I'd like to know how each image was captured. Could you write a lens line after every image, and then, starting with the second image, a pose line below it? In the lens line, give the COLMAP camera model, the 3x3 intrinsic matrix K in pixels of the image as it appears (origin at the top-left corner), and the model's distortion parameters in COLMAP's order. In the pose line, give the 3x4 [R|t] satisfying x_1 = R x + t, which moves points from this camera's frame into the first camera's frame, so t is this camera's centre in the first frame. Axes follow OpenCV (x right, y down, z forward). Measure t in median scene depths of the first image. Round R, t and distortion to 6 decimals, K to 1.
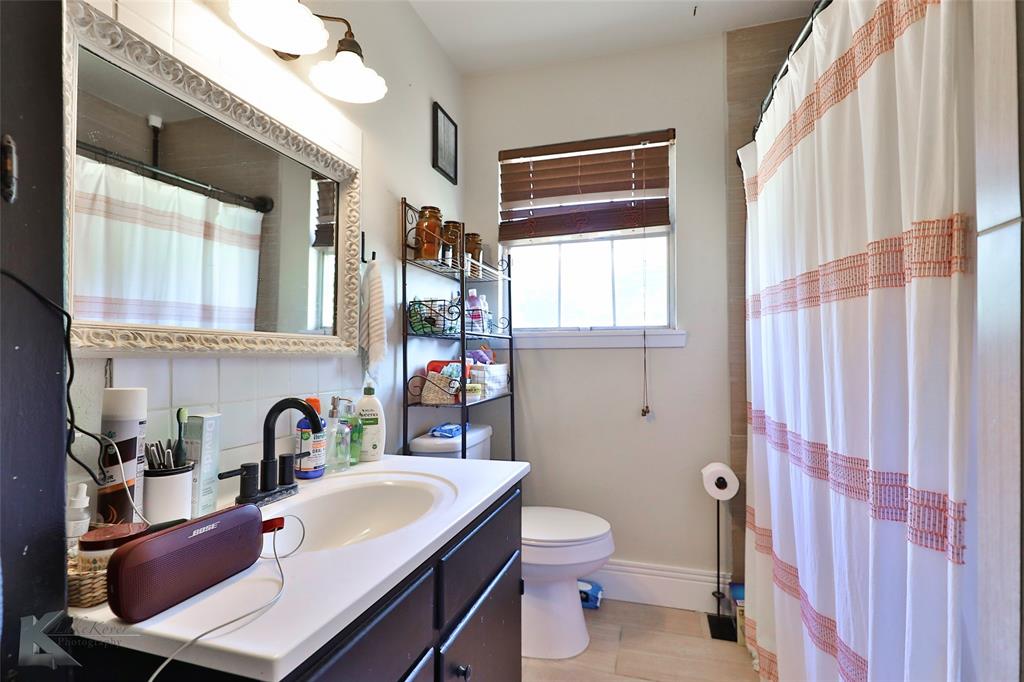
lens RADIAL K [[489.7, 0, 512.6], [0, 489.7, 353.0], [0, 0, 1]] dist [0.022586, -0.010009]
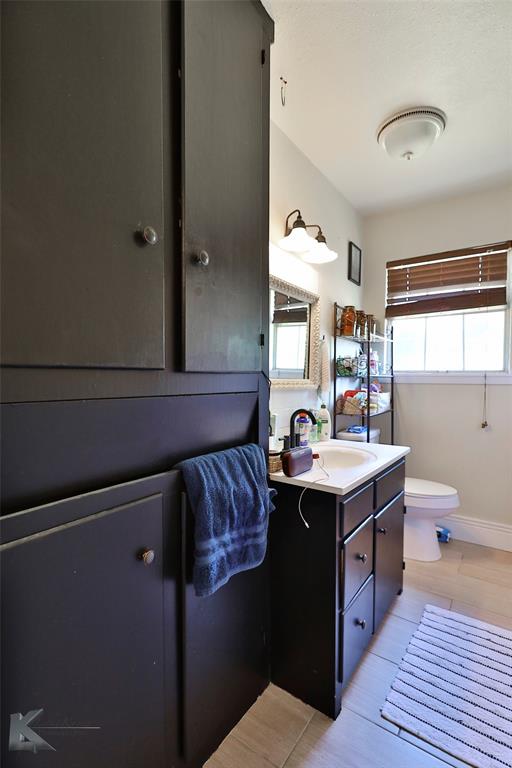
lens RADIAL K [[367.3, 0, 251.3], [0, 367.3, 386.8], [0, 0, 1]] dist [0.022586, -0.010009]
pose [[0.950338, 0.020300, -0.310556, -0.077122], [-0.012034, 0.999521, 0.028511, -0.030235], [0.310986, -0.023358, 0.950127, -0.374098]]
